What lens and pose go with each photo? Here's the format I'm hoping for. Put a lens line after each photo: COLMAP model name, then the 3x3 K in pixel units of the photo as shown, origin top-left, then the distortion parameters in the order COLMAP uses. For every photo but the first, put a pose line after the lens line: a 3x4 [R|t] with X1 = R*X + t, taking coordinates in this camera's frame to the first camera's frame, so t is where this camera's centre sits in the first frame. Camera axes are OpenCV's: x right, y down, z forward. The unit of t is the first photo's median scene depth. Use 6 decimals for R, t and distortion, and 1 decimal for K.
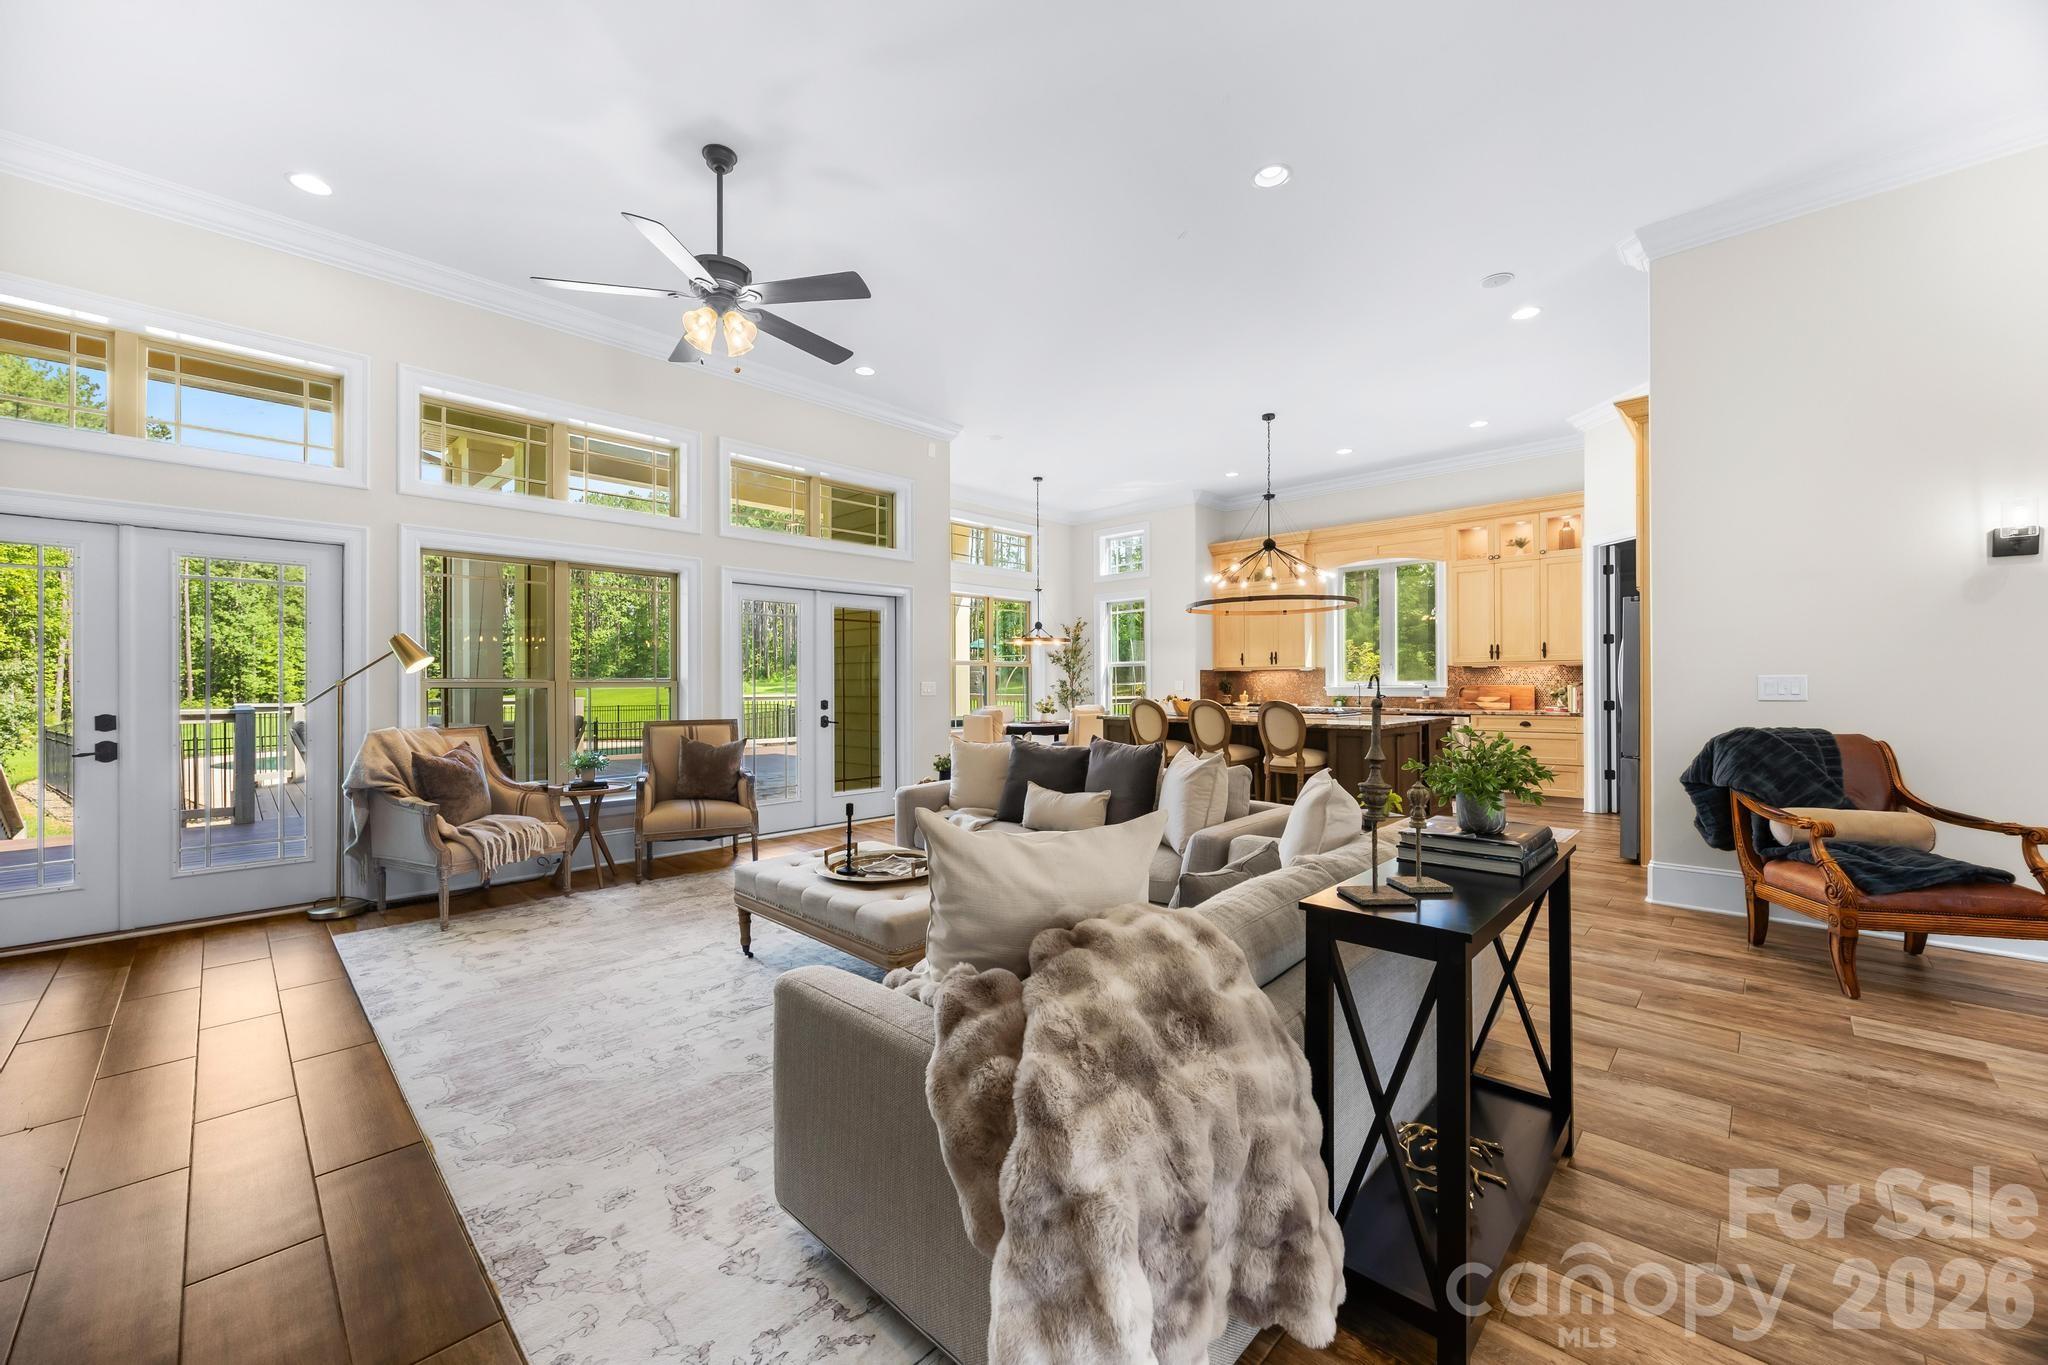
lens RADIAL K [[786.7, 0, 1004.6], [0, 786.7, 679.0], [0, 0, 1]] dist [-0.000248, 0.000179]
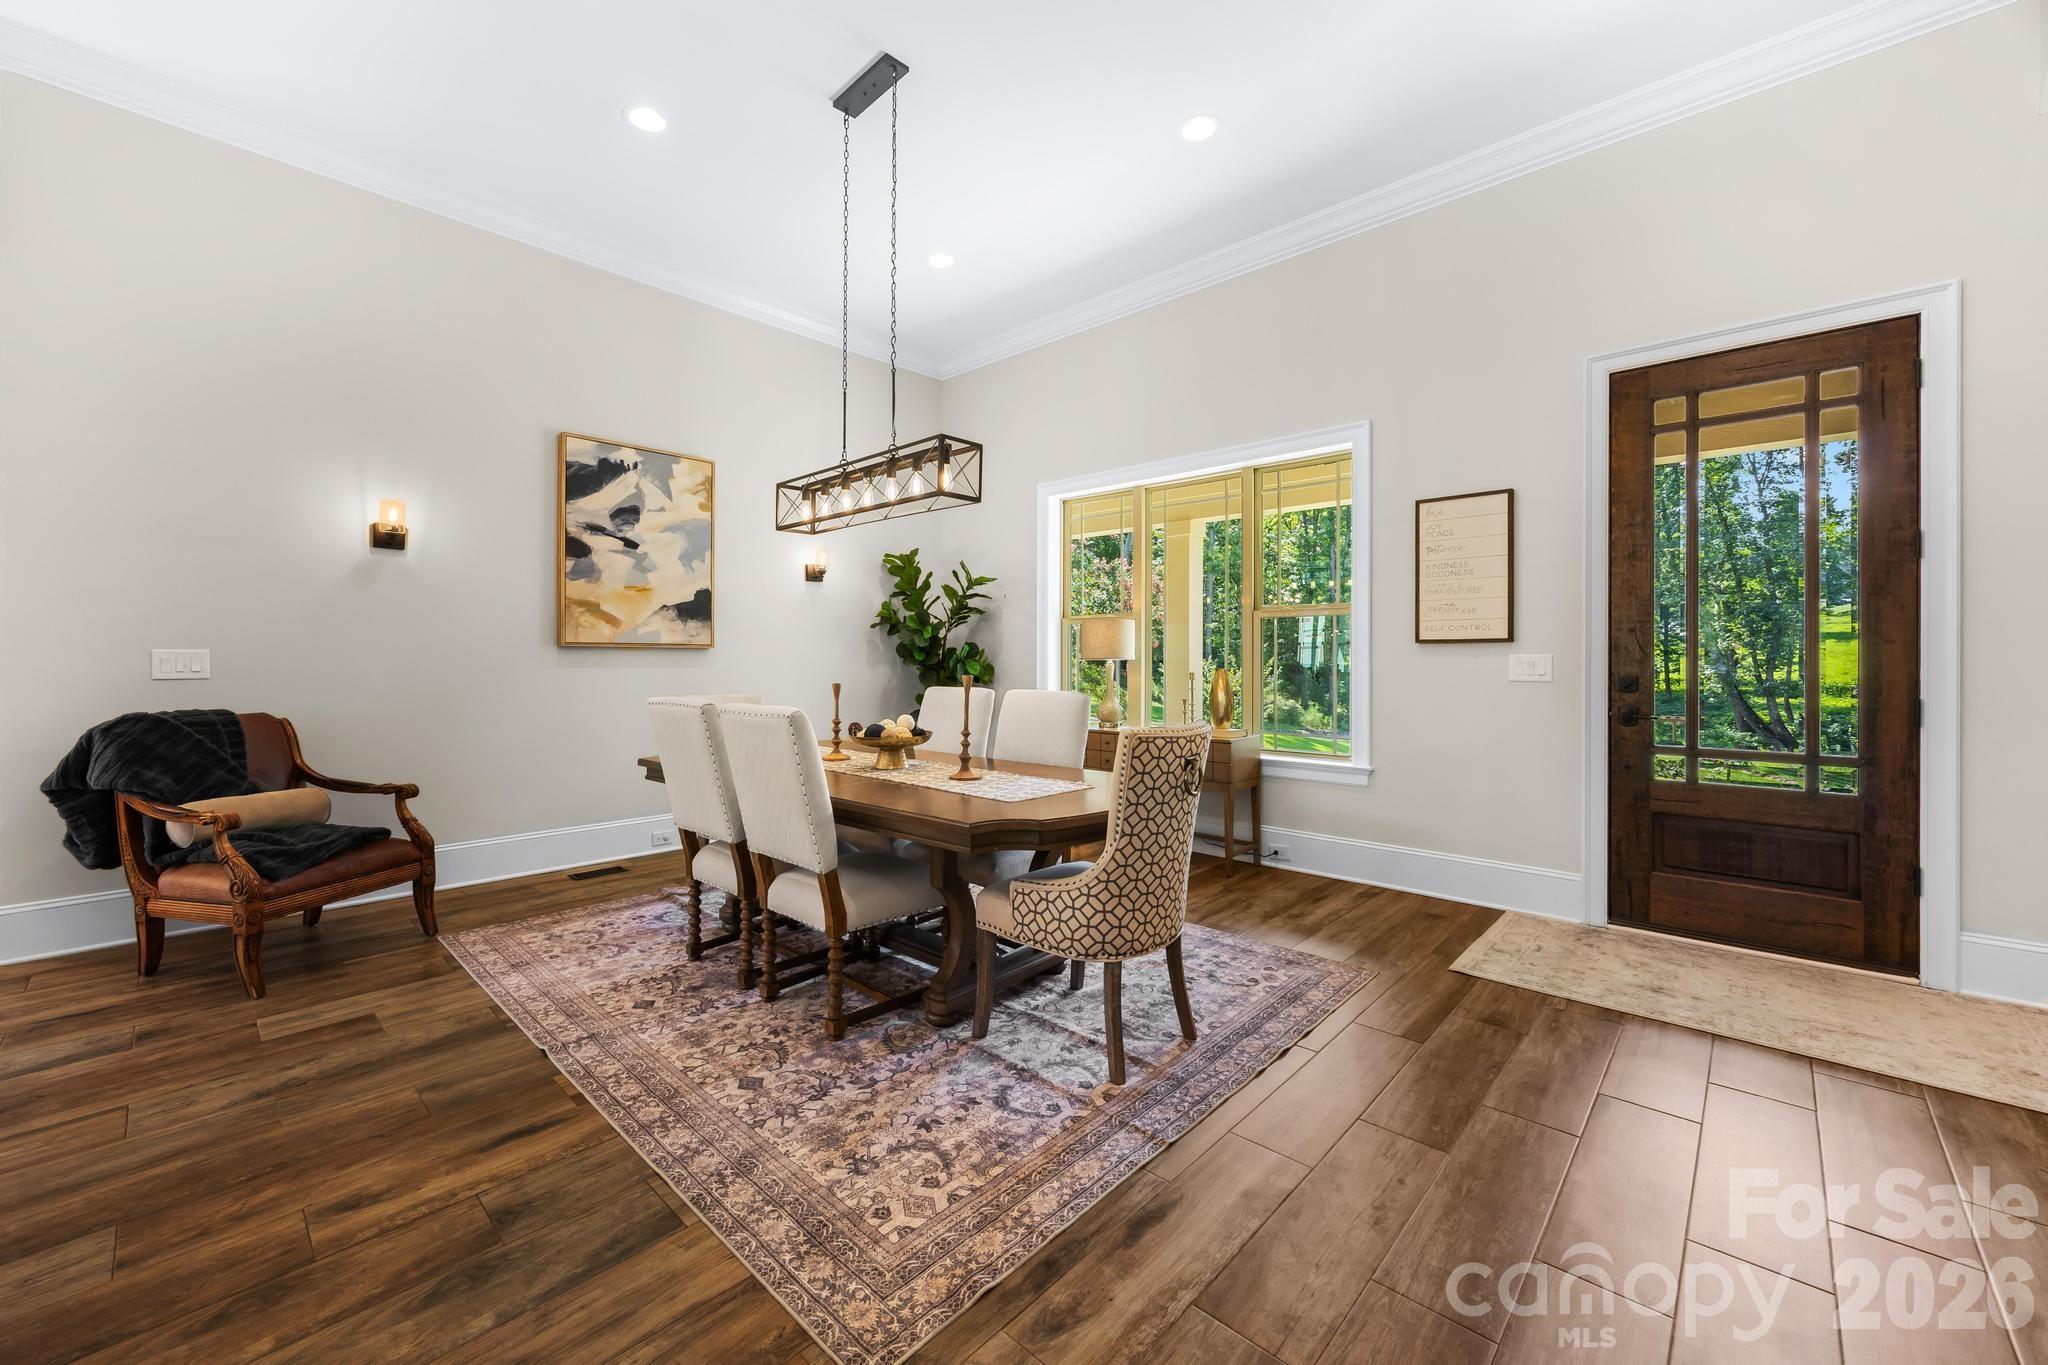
lens RADIAL K [[797.7, 0, 1019.6], [0, 797.7, 663.9], [0, 0, 1]] dist [-0.009540, -0.000323]
pose [[-0.026808, 0.001507, 0.999639, 0.101943], [-0.006171, 0.999980, -0.001673, 0.006872], [-0.999622, -0.006213, -0.026798, 0.107105]]
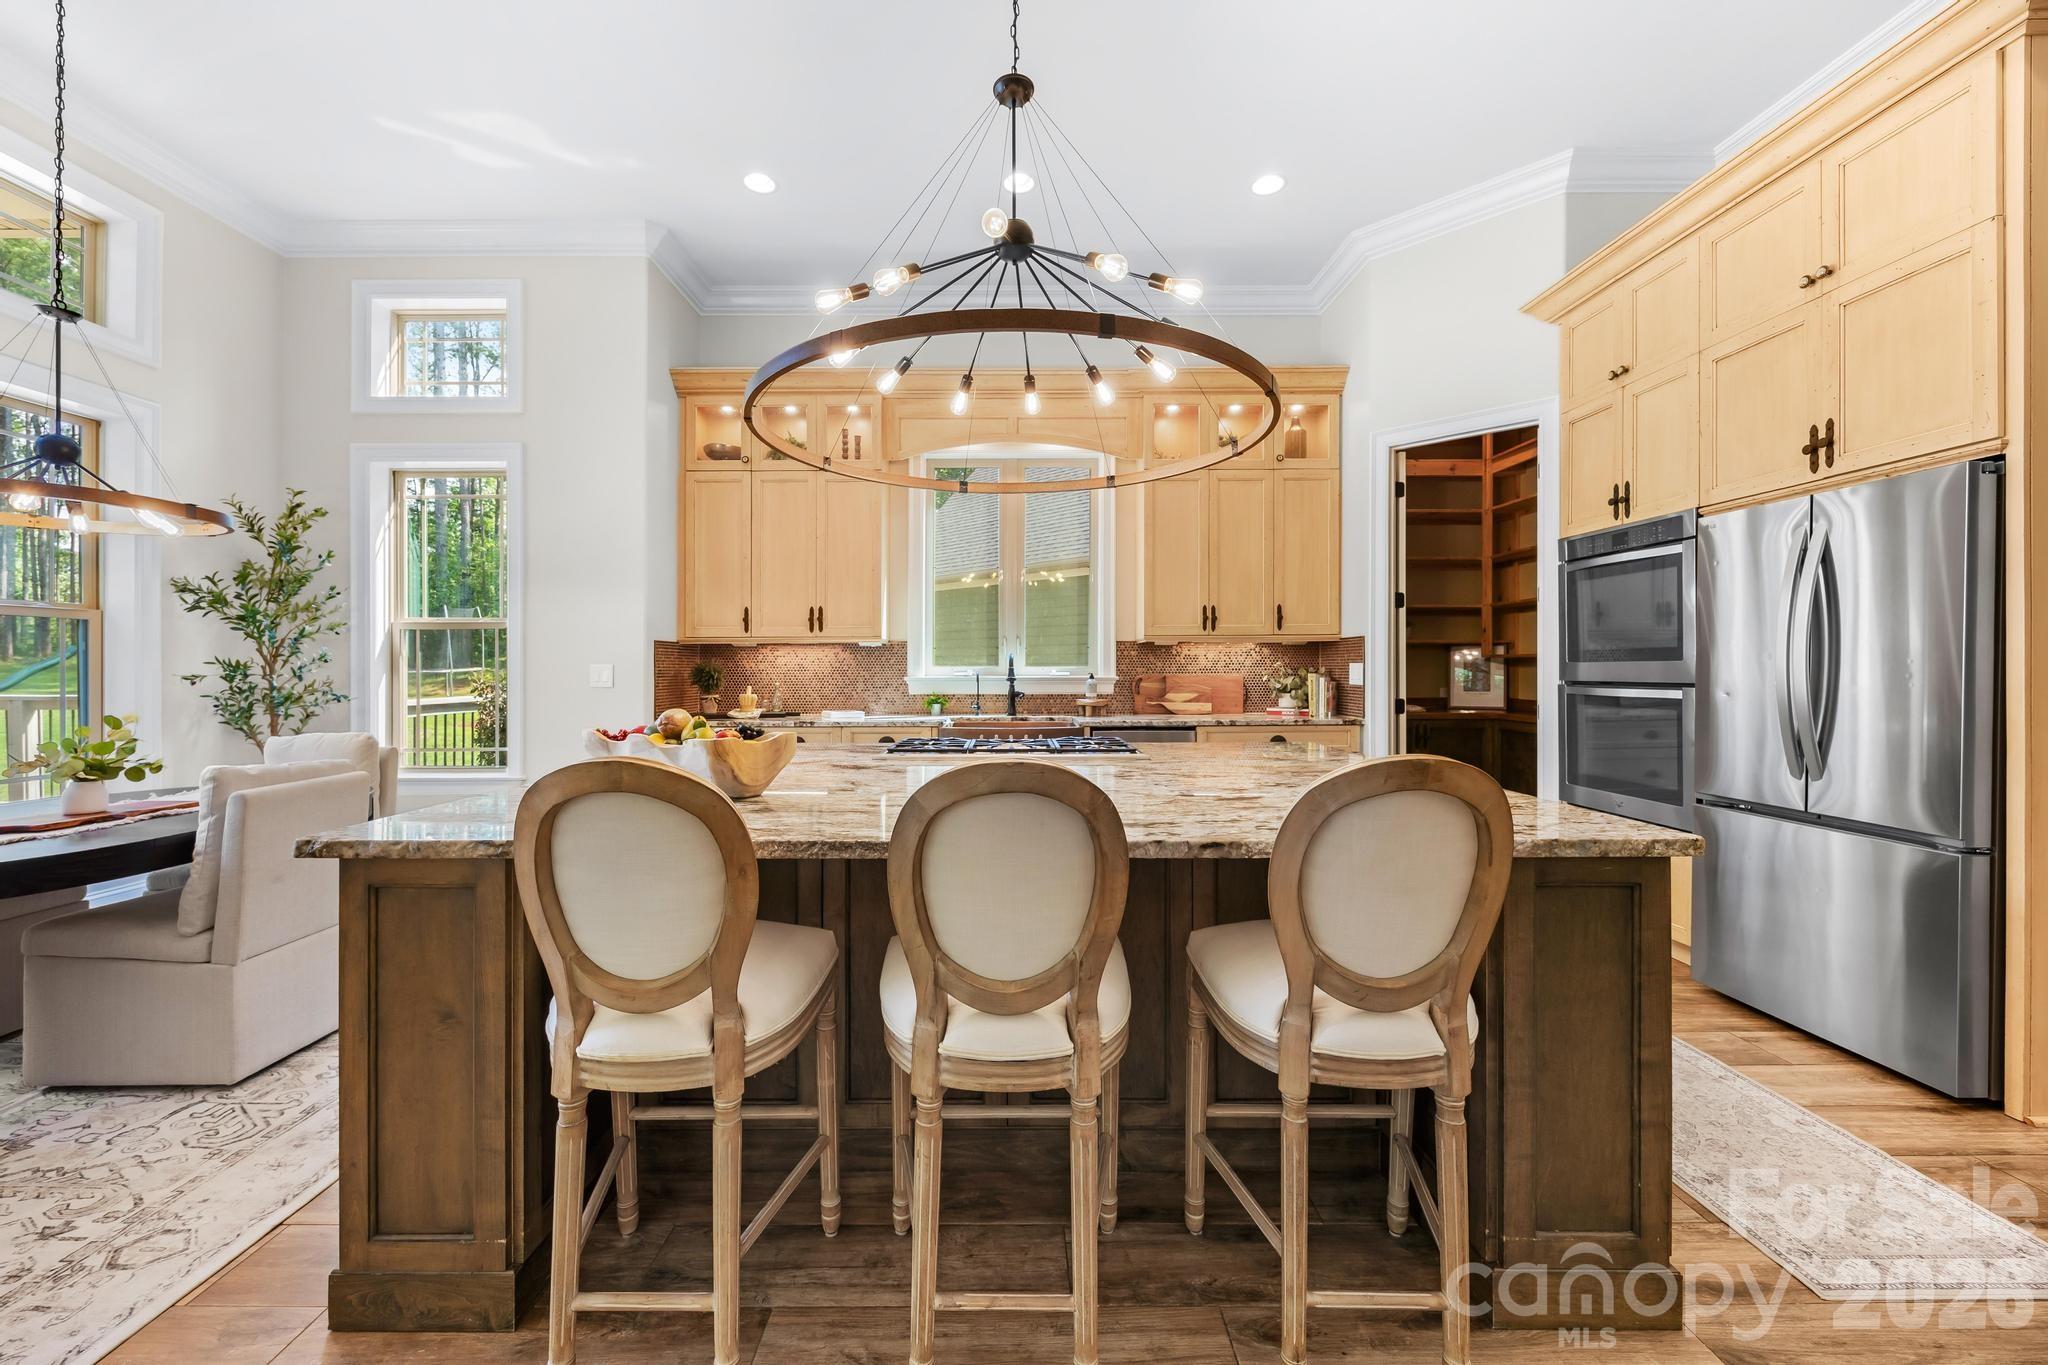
lens RADIAL K [[796.1, 0, 1013.1], [0, 796.1, 668.9], [0, 0, 1]] dist [-0.002078, -0.000071]
pose [[0.708405, 0.003218, 0.705798, 0.211806], [-0.004362, 0.999990, -0.000181, 0.010682], [-0.705792, -0.002950, 0.708413, 1.509886]]
